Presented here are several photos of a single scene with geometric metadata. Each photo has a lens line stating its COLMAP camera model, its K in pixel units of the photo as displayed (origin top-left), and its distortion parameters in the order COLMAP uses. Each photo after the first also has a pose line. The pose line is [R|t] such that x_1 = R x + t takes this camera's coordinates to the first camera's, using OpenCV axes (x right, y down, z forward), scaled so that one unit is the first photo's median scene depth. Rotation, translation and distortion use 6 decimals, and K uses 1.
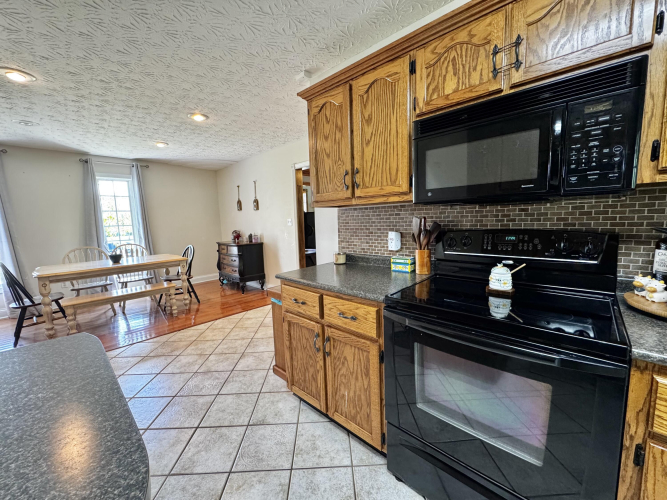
lens RADIAL K [[265.9, 0, 330.9], [0, 265.9, 249.7], [0, 0, 1]] dist [-0.001181, -0.000497]
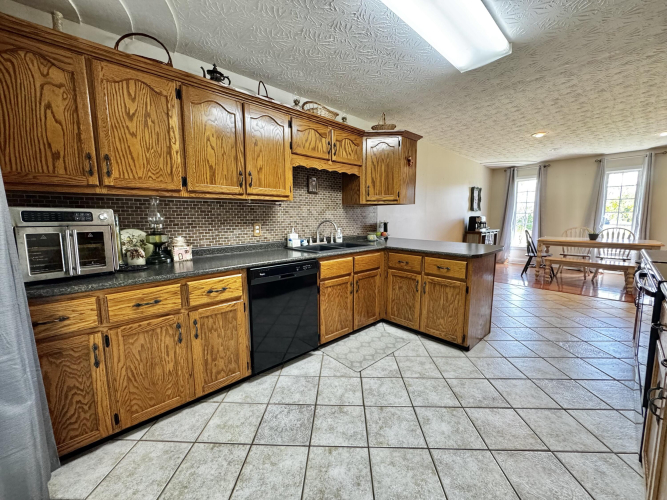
lens RADIAL K [[265.9, 0, 332.3], [0, 265.9, 249.1], [0, 0, 1]] dist [-0.001181, -0.000497]
pose [[-0.067304, 0.148864, -0.986565, 0.493997], [-0.105105, 0.982247, 0.155382, 0.021745], [0.992181, 0.114151, -0.050463, -0.171363]]
